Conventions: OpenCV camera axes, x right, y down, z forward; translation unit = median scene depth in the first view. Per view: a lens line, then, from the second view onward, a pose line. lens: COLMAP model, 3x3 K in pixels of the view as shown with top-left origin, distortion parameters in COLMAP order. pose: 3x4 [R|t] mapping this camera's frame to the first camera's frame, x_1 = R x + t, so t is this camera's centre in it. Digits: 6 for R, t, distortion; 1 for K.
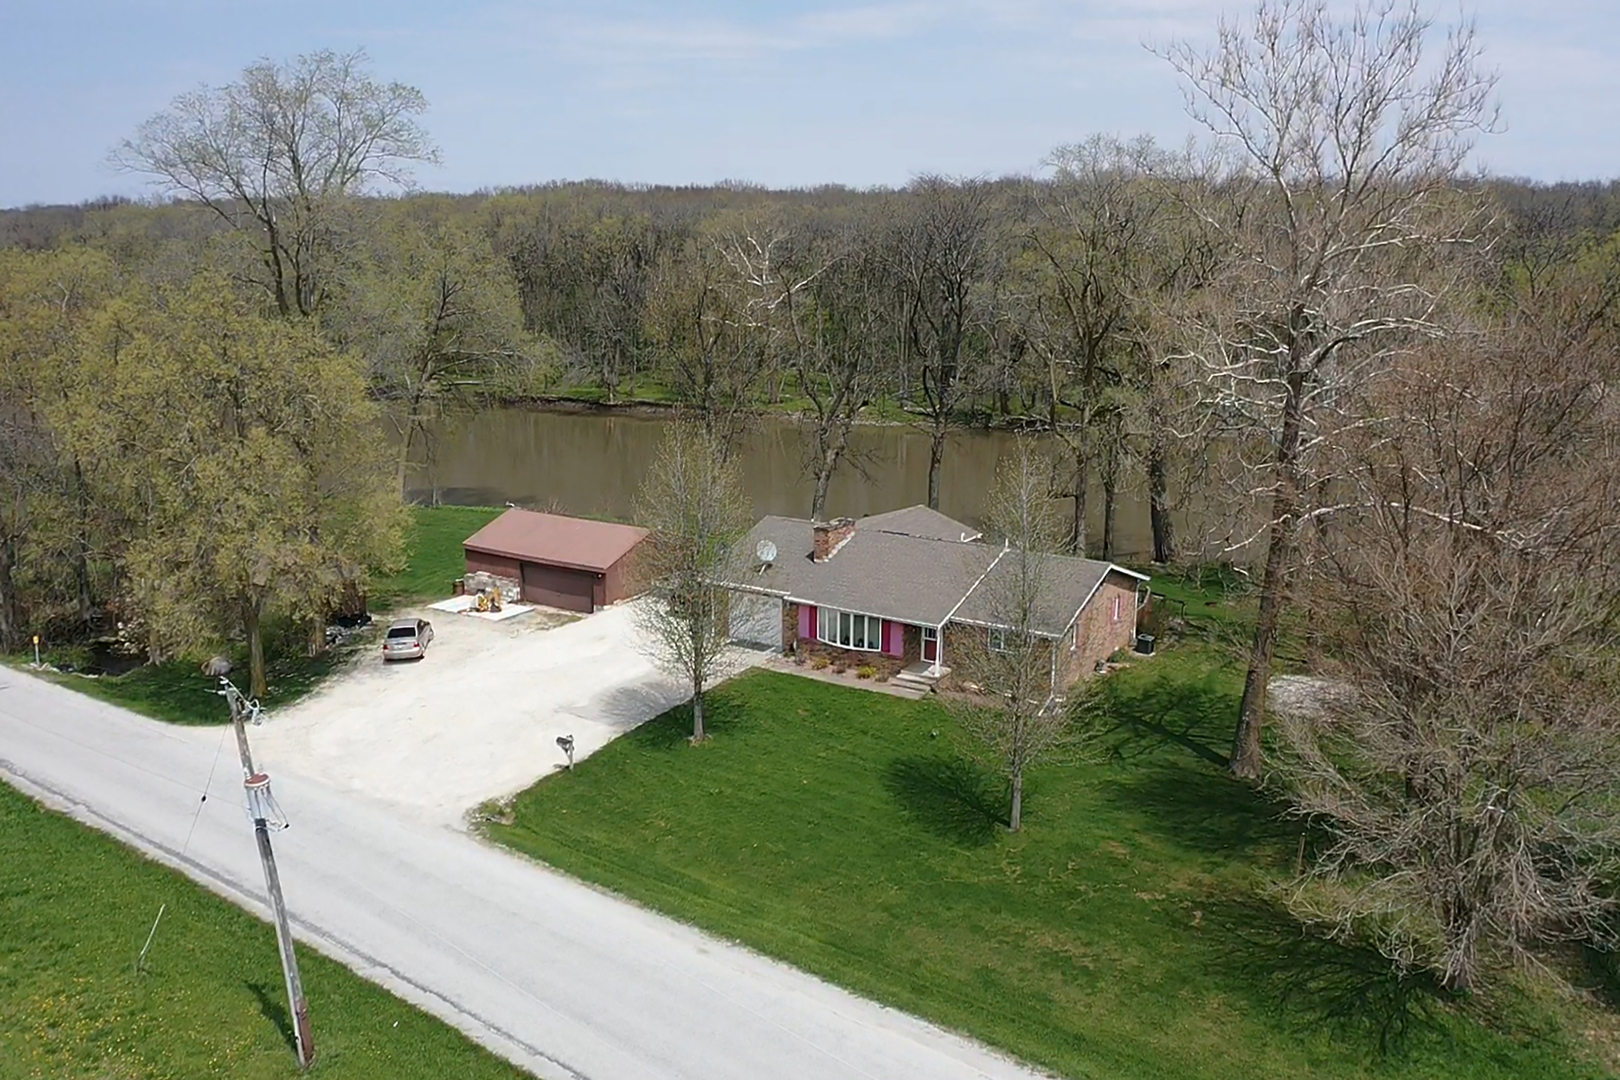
lens RADIAL K [[1295.5, 0, 791.1], [0, 1295.5, 537.9], [0, 0, 1]] dist [-0.092560, 0.057186]
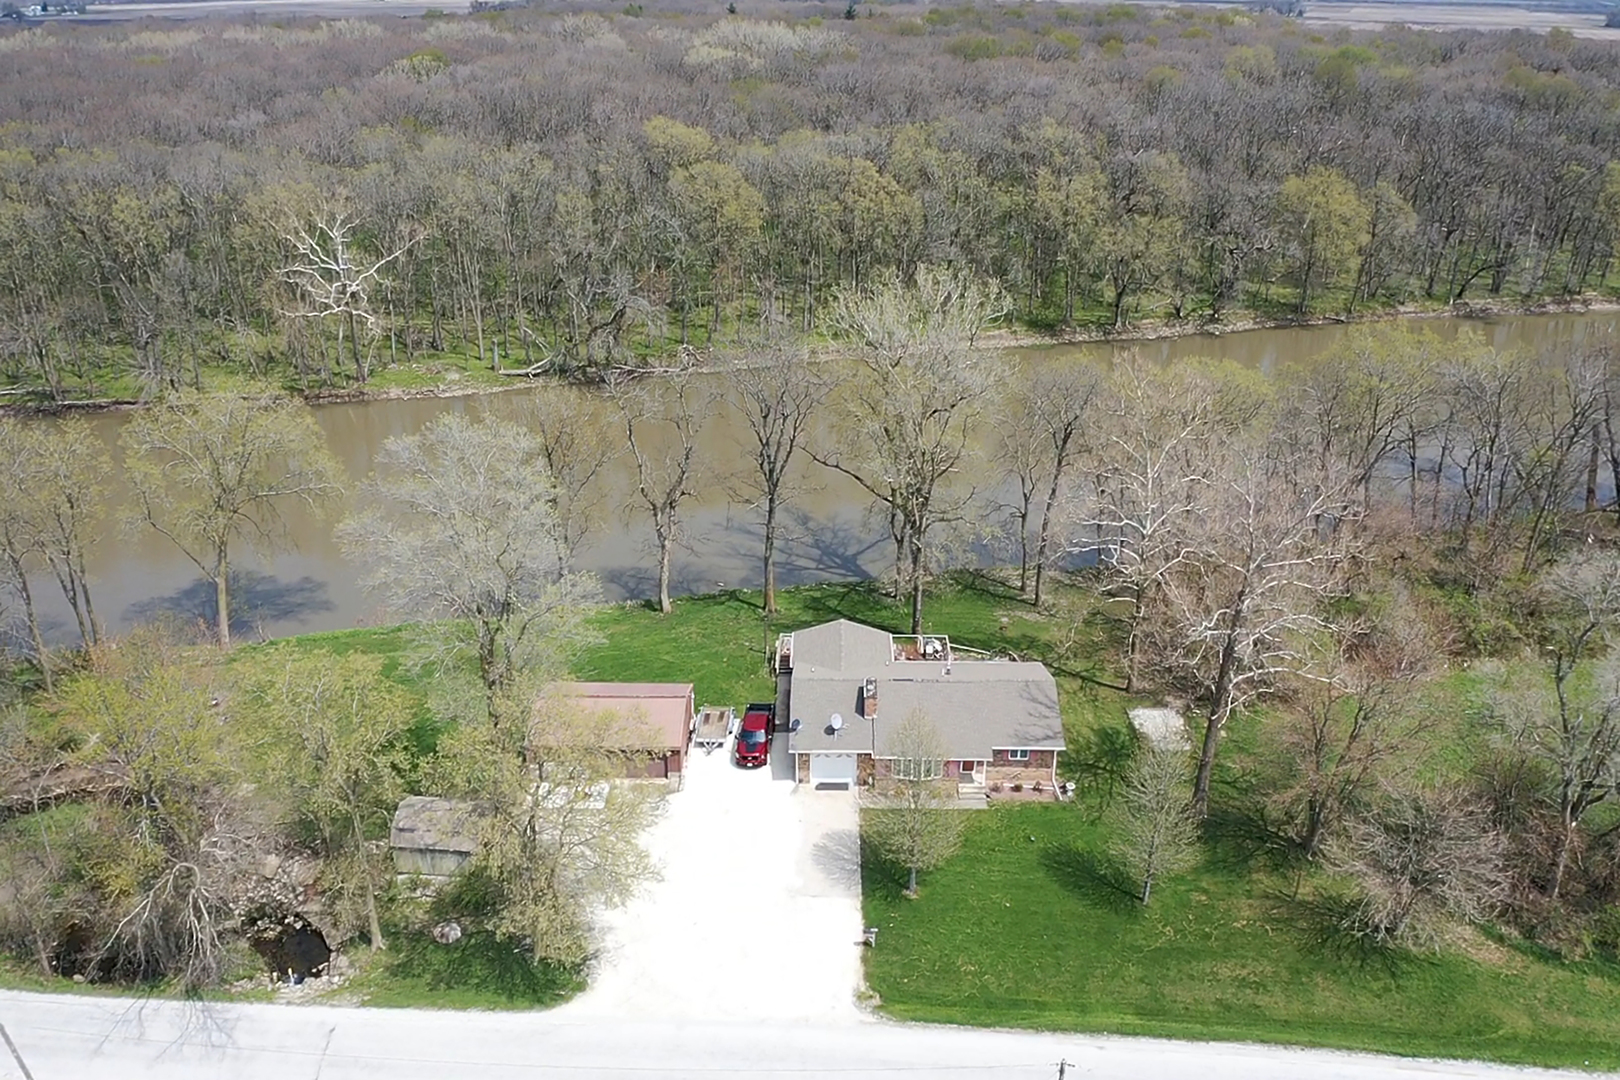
lens RADIAL K [[1295.5, 0, 791.1], [0, 1295.5, 537.9], [0, 0, 1]] dist [-0.092560, 0.057186]
pose [[0.851146, -0.214025, 0.479317, -0.872787], [0.117464, 0.967607, 0.223470, -0.634201], [-0.511618, -0.133903, 0.848715, -0.169865]]
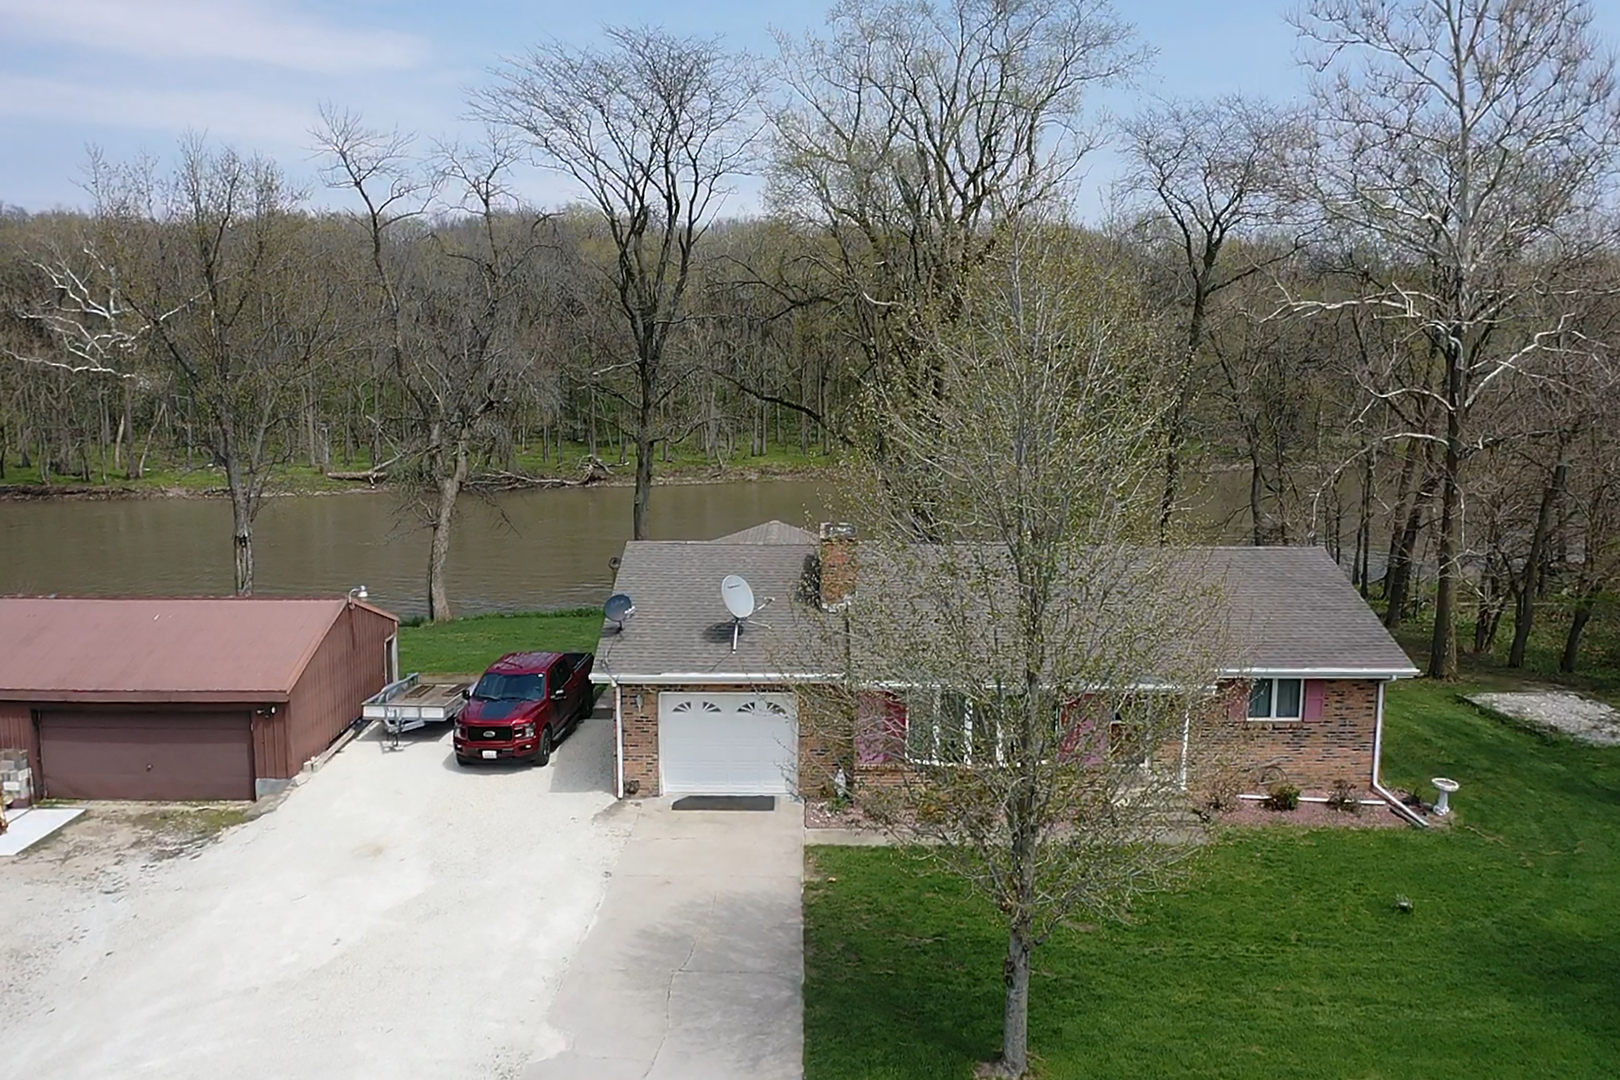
lens RADIAL K [[1295.5, 0, 791.1], [0, 1295.5, 537.9], [0, 0, 1]] dist [-0.092560, 0.057186]
pose [[0.840954, -0.074264, 0.535986, -0.322223], [0.116409, 0.992174, -0.045172, 0.015820], [-0.528436, 0.100382, 0.843018, 0.747943]]
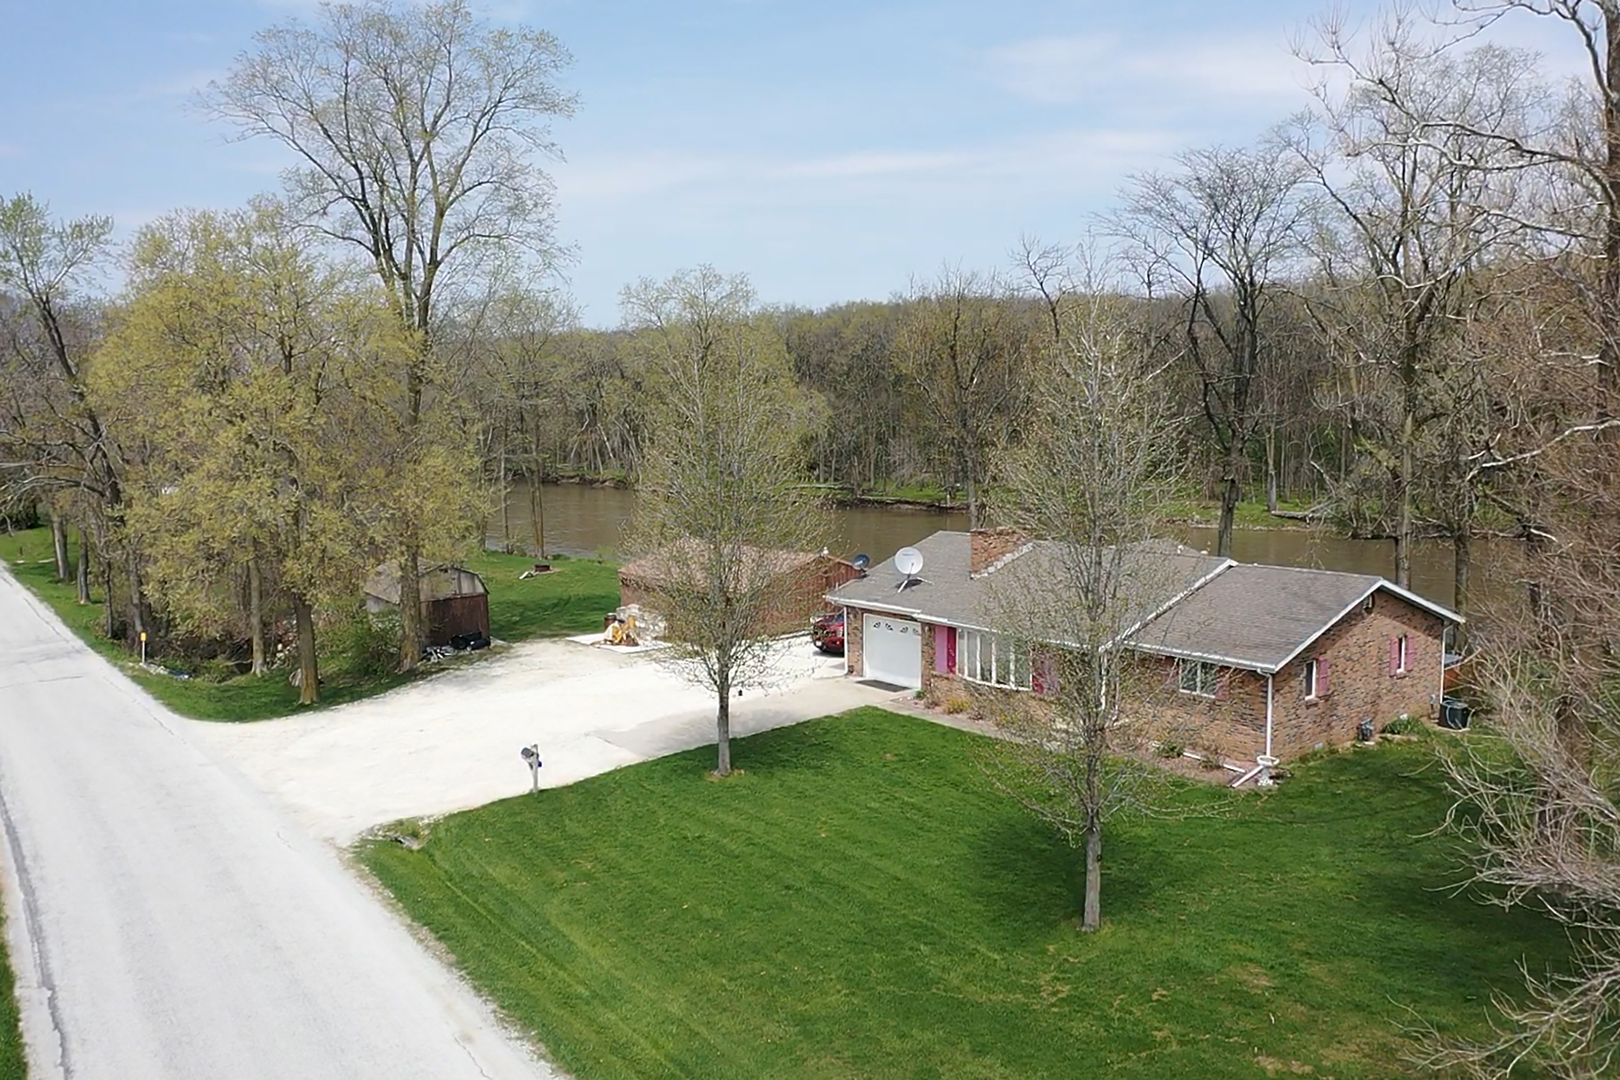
lens RADIAL K [[1295.5, 0, 791.1], [0, 1295.5, 537.9], [0, 0, 1]] dist [-0.092560, 0.057186]
pose [[0.947897, 0.022451, -0.317786, 0.198342], [-0.059871, 0.992294, -0.108481, 0.105683], [0.312901, 0.121855, 0.941936, 0.333539]]
